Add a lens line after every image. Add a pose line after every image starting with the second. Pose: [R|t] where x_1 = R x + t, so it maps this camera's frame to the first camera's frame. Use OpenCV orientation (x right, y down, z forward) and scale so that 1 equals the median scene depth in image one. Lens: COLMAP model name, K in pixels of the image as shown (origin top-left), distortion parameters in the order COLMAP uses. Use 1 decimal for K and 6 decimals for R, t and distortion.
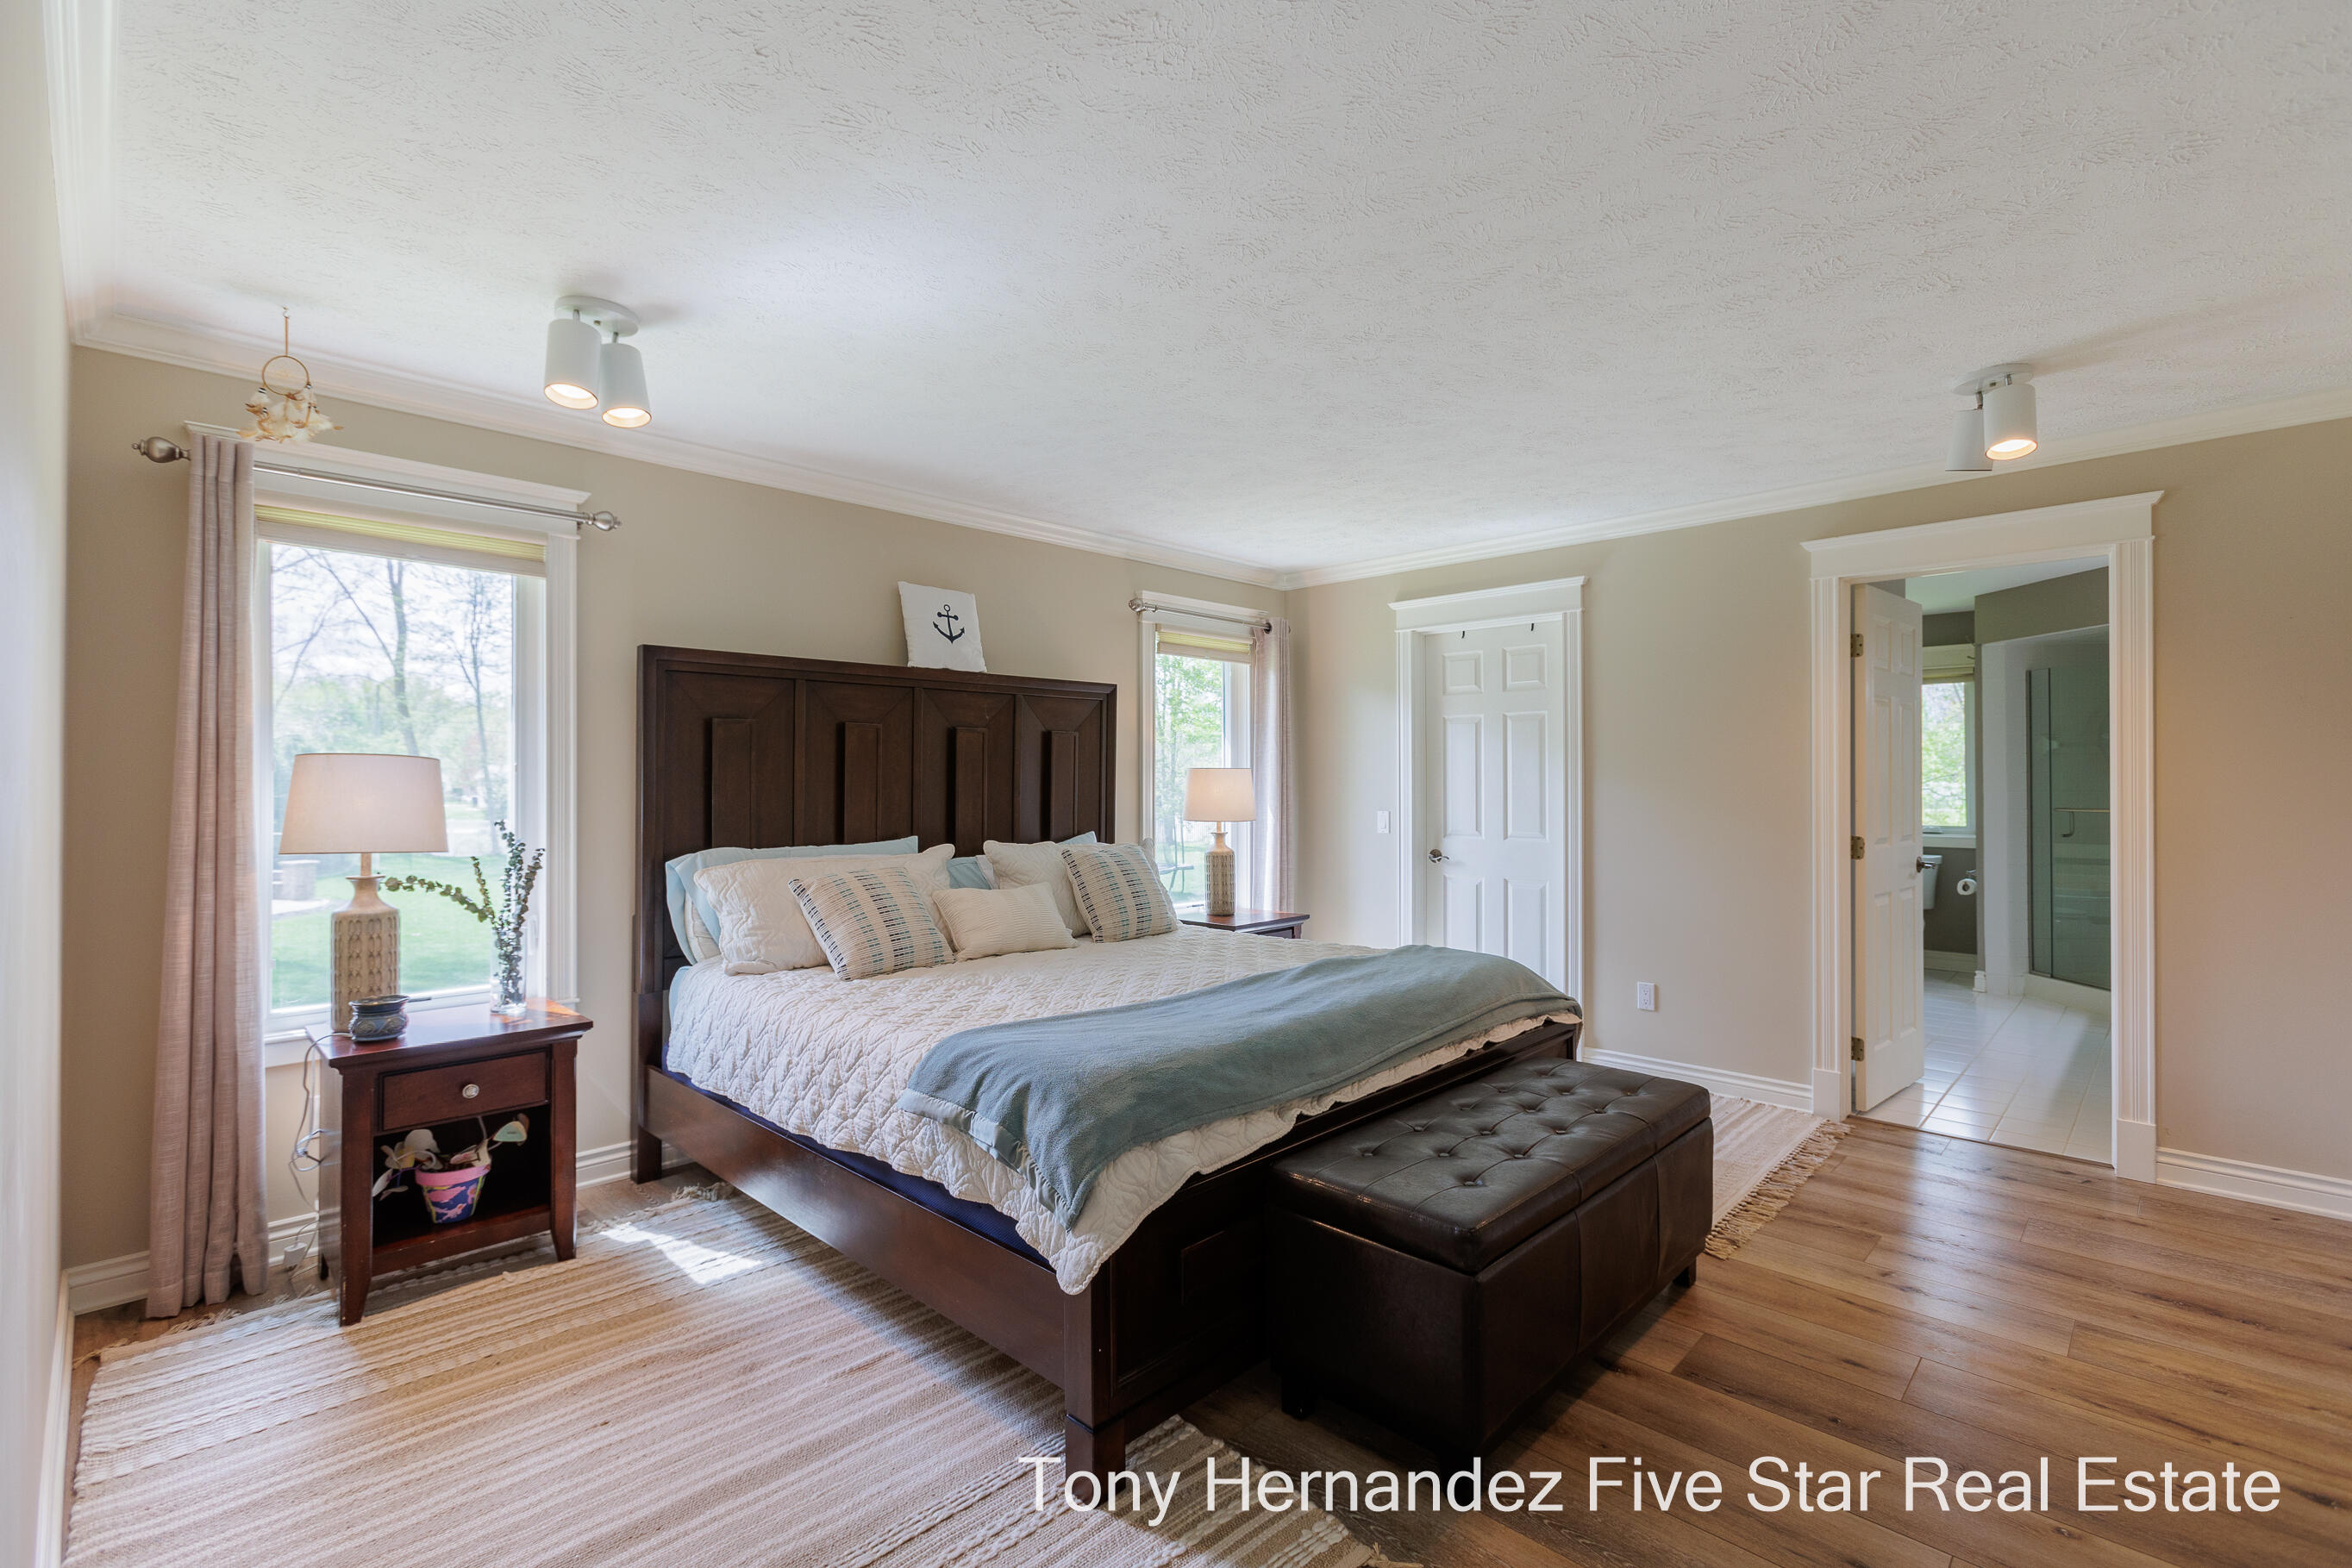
lens RADIAL K [[1047.5, 0, 1161.9], [0, 1047.5, 781.8], [0, 0, 1]] dist [-0.025705, 0.000384]
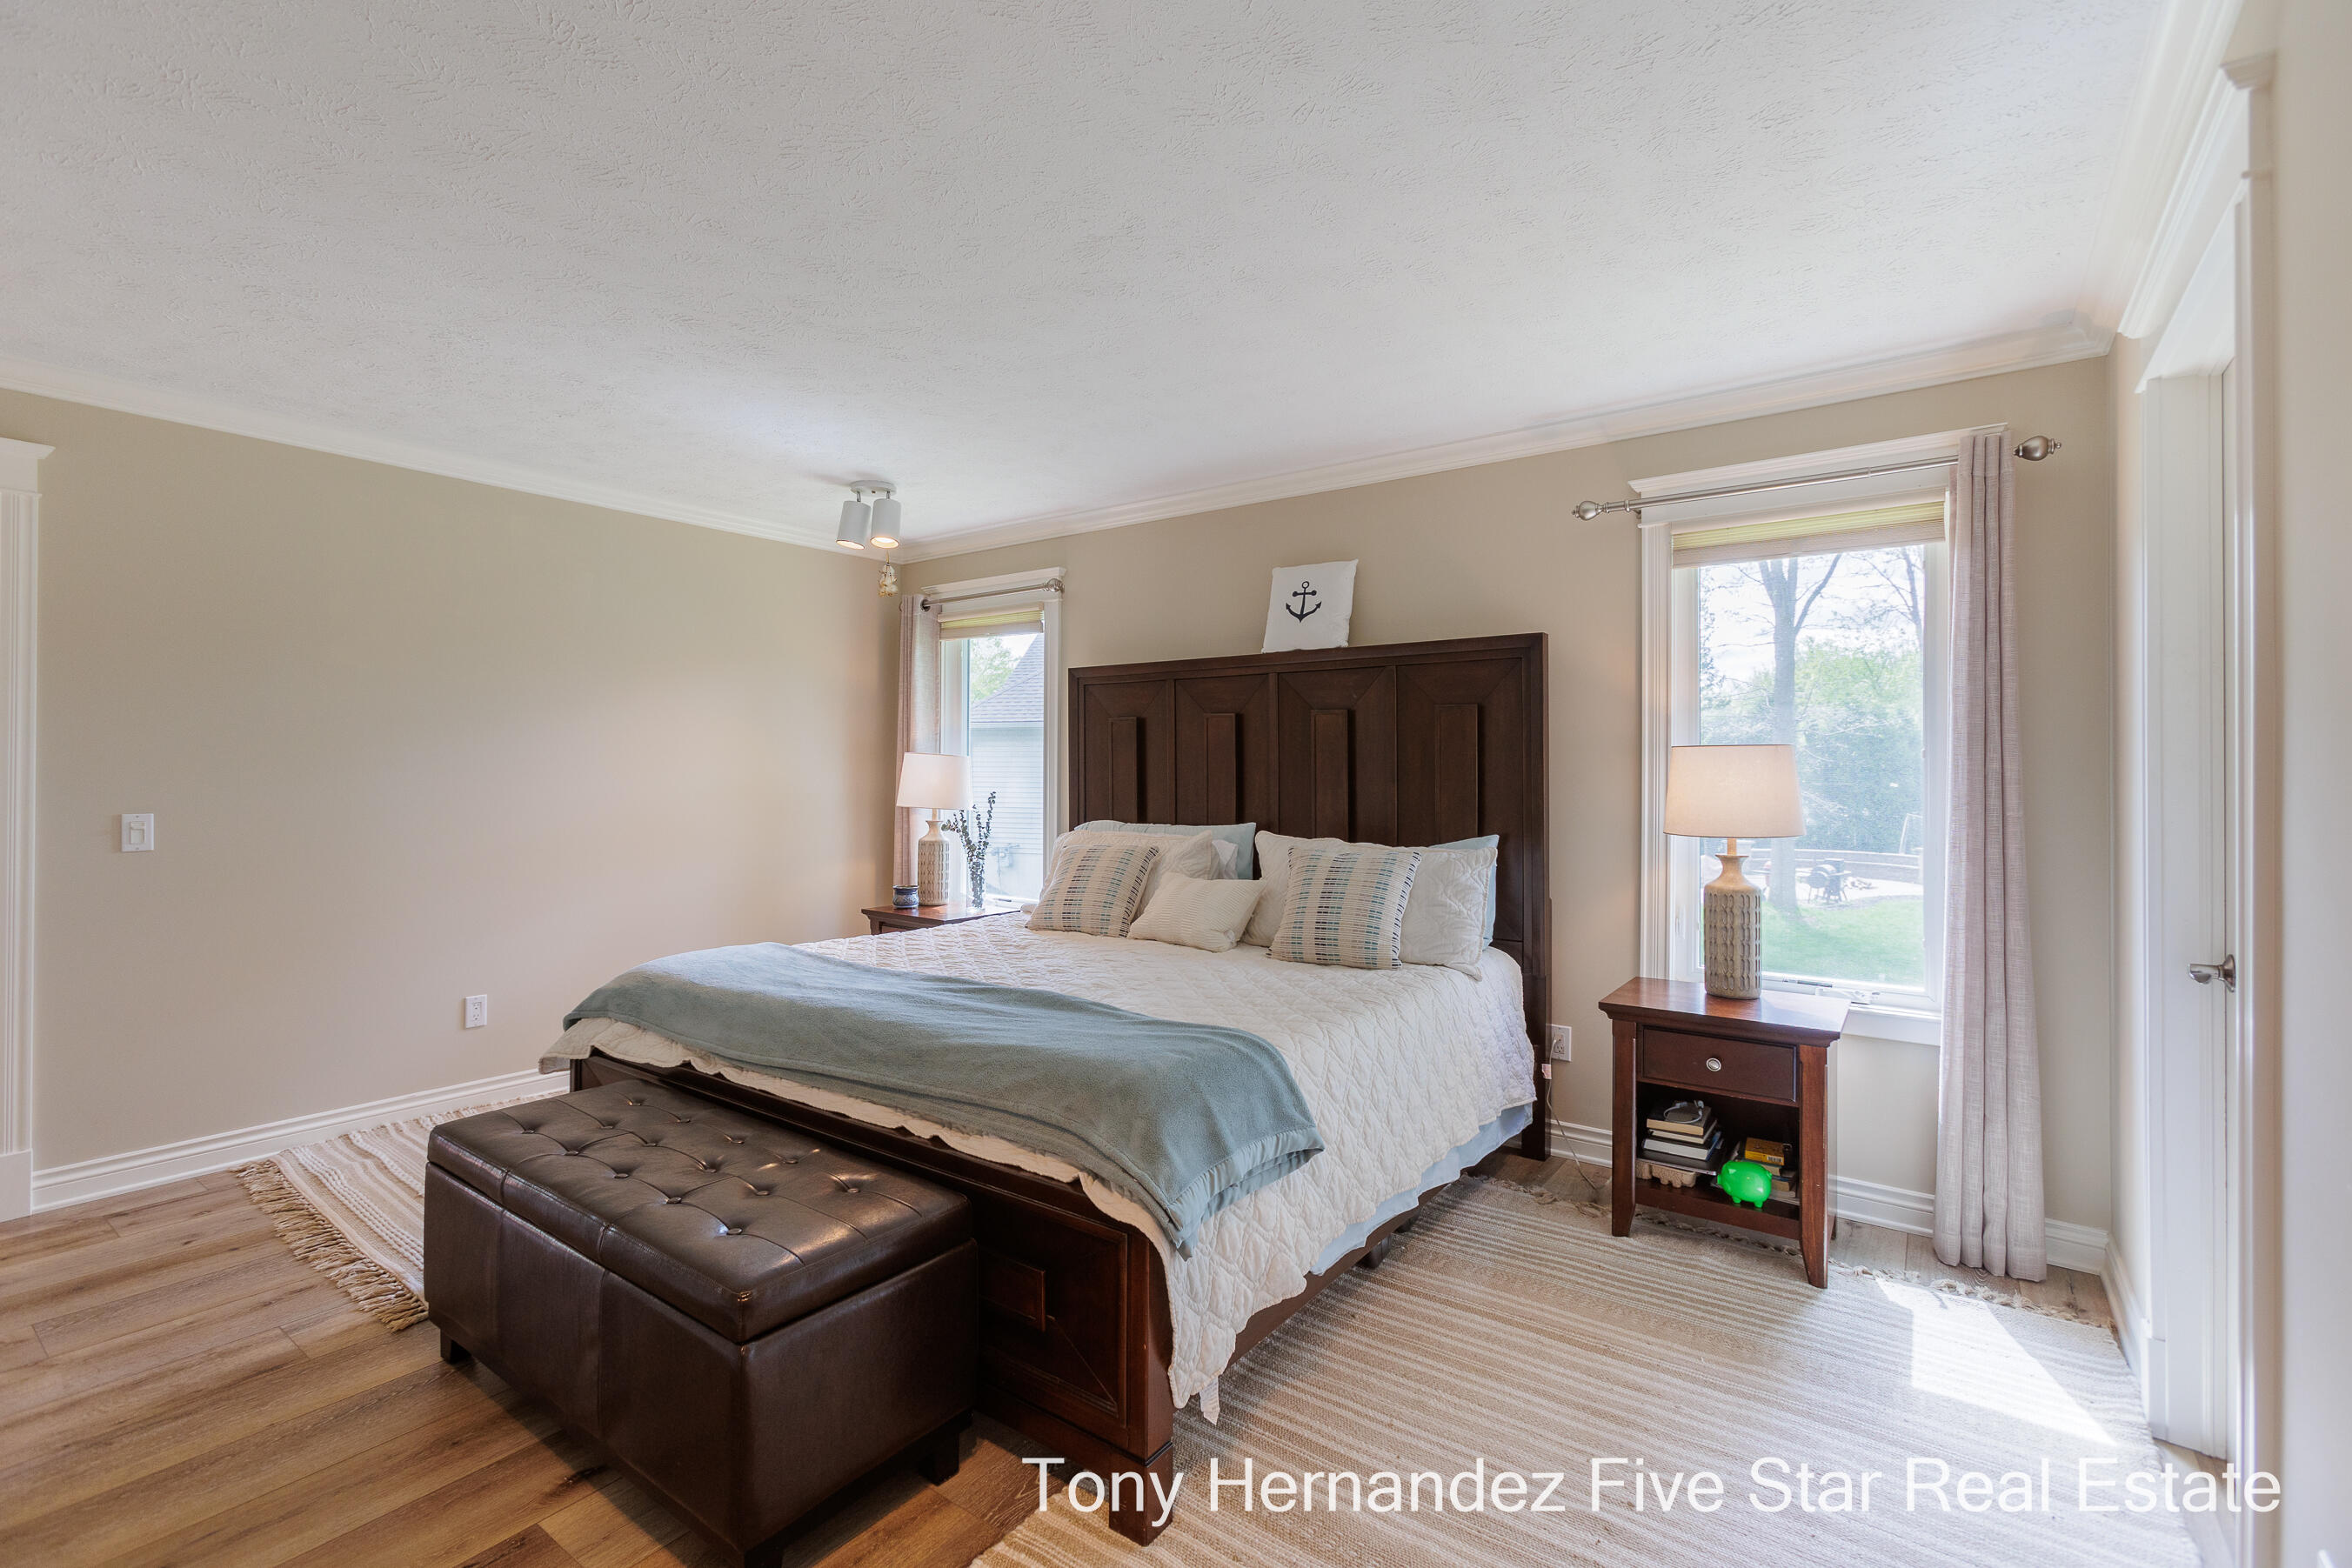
lens RADIAL K [[1070.5, 0, 1161.0], [0, 1070.5, 769.9], [0, 0, 1]] dist [-0.019864, 0.014387]
pose [[0.140554, 0.003177, -0.990068, 0.773454], [0.000041, 0.999995, 0.003215, -0.001671], [0.990073, -0.000493, 0.140553, 0.770851]]
